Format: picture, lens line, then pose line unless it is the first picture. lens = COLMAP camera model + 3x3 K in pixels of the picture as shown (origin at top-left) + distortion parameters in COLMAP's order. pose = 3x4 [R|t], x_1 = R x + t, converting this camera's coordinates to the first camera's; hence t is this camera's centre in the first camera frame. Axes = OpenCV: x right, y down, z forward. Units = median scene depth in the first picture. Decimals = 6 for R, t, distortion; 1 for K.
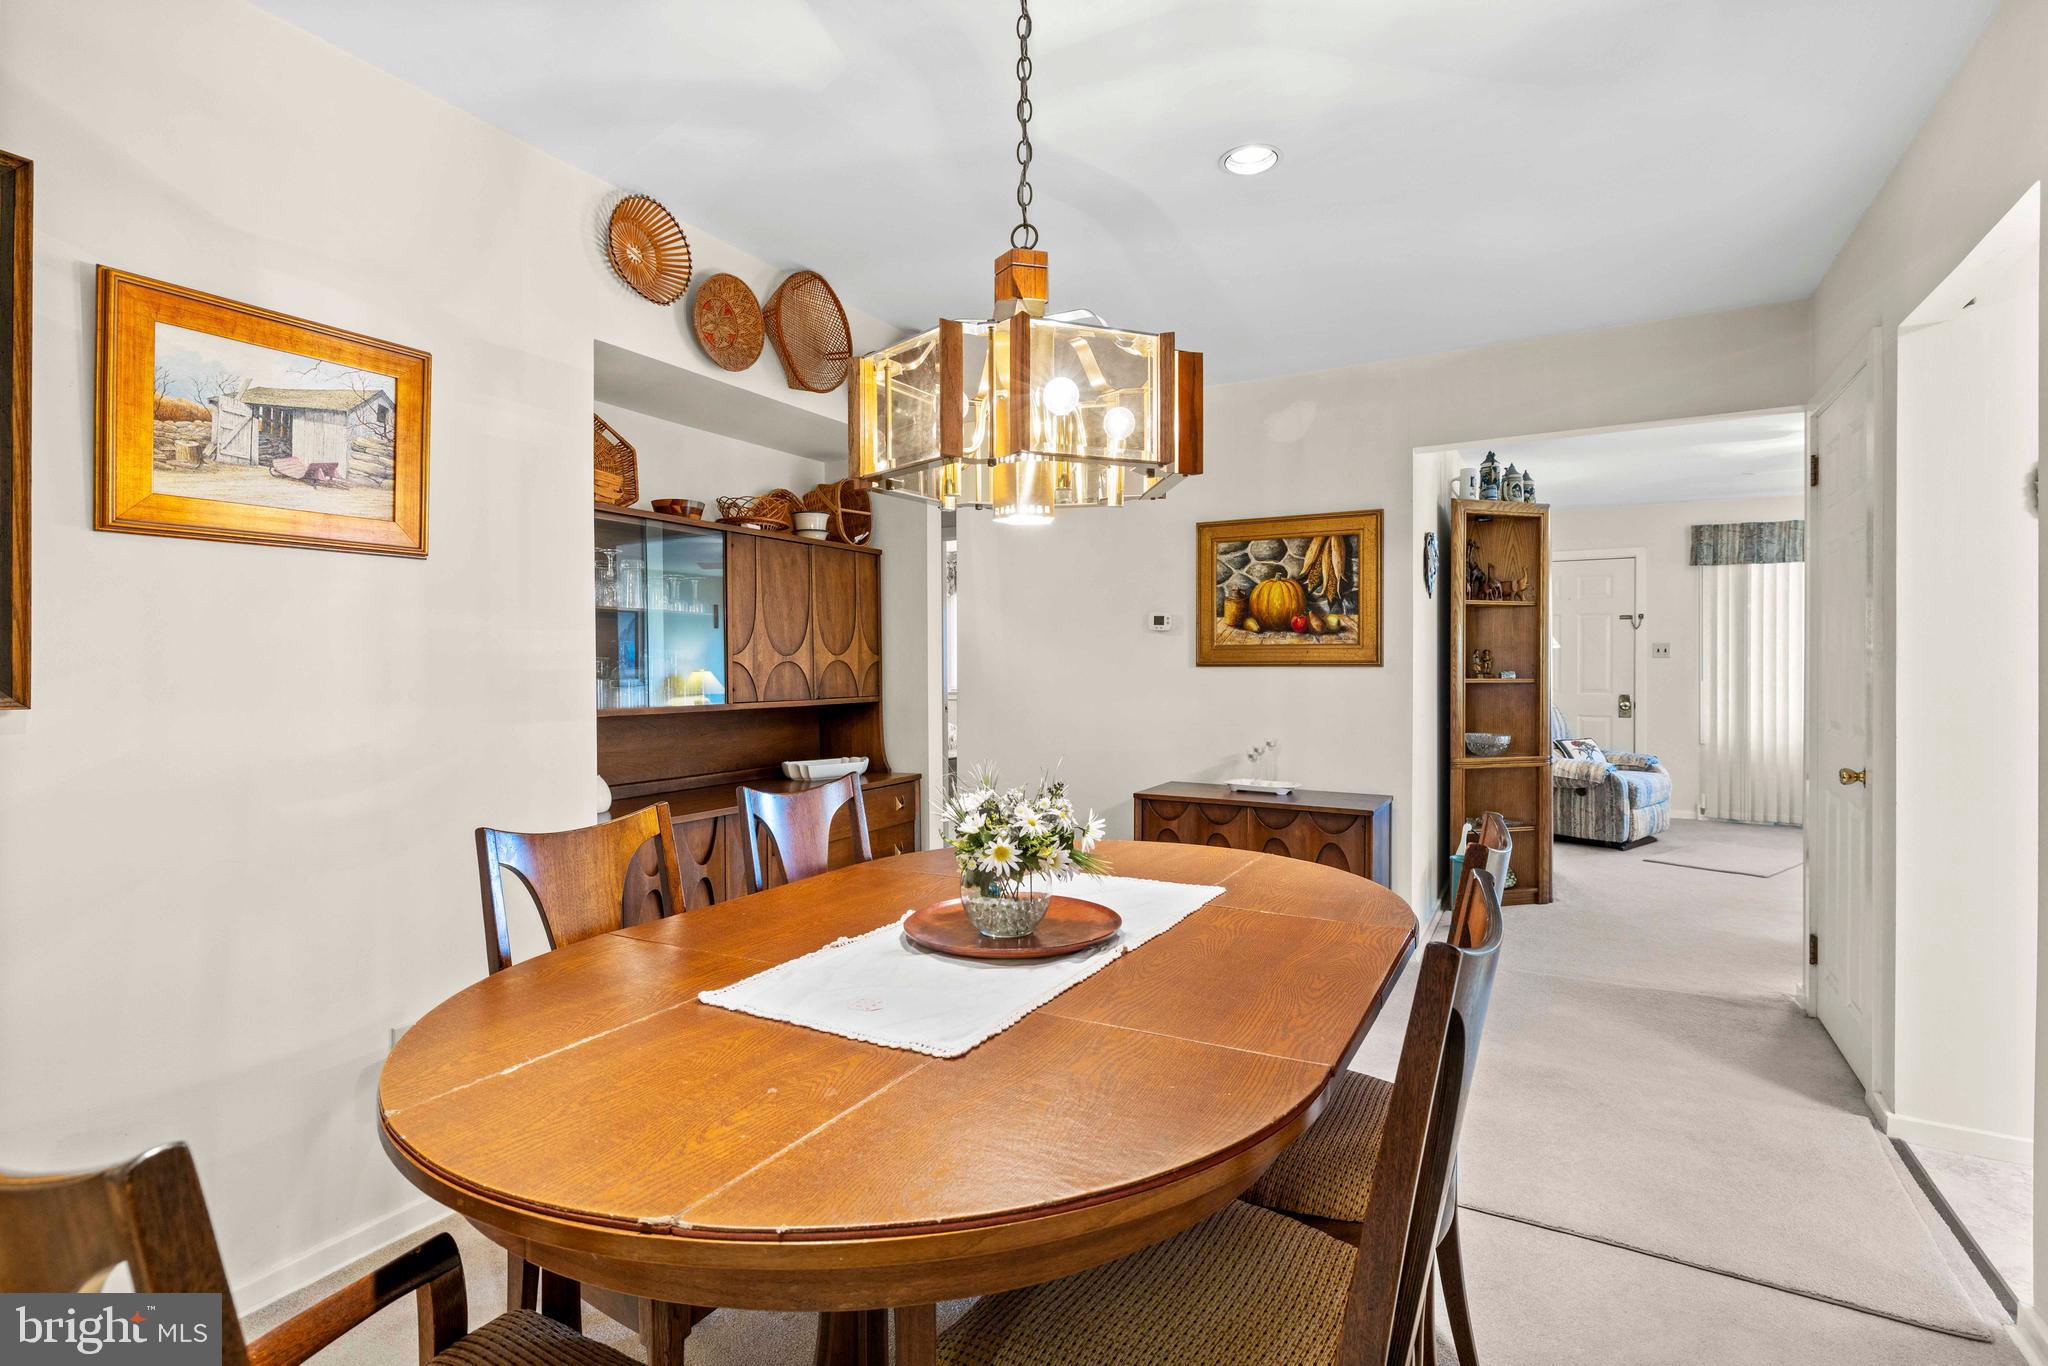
lens RADIAL K [[996.6, 0, 1025.1], [0, 996.6, 671.0], [0, 0, 1]] dist [-0.001449, -0.000254]
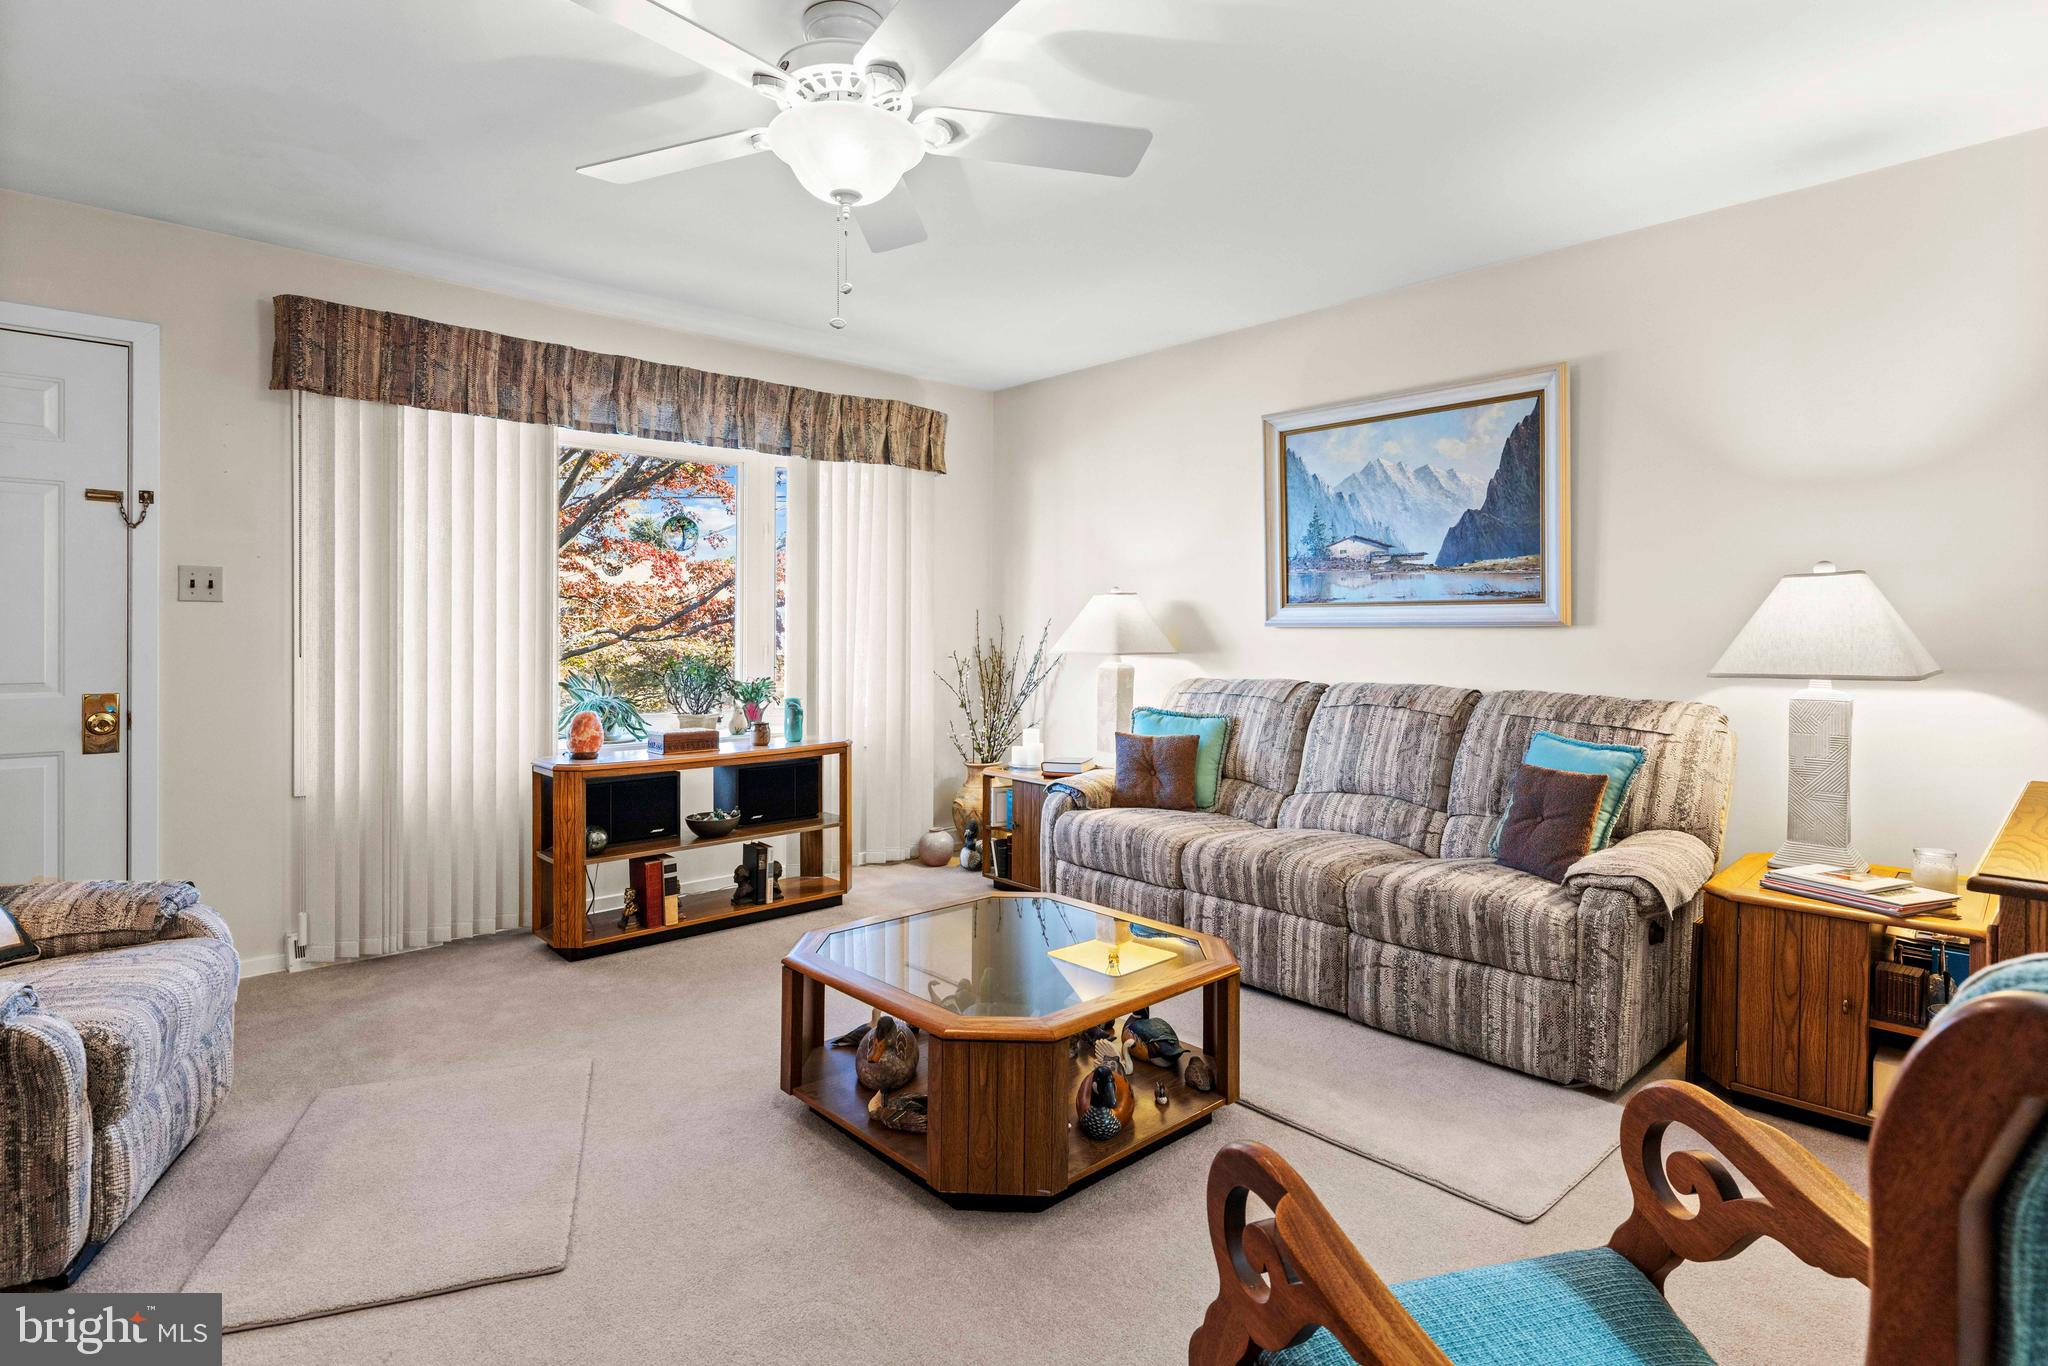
lens RADIAL K [[1051.9, 0, 1009.8], [0, 1051.9, 634.7], [0, 0, 1]] dist [0.002961, 0.000379]
pose [[0.329381, 0.001191, 0.944196, 0.349044], [0.003940, 0.999989, -0.002636, 0.003117], [-0.944189, 0.004589, 0.329373, 0.559066]]
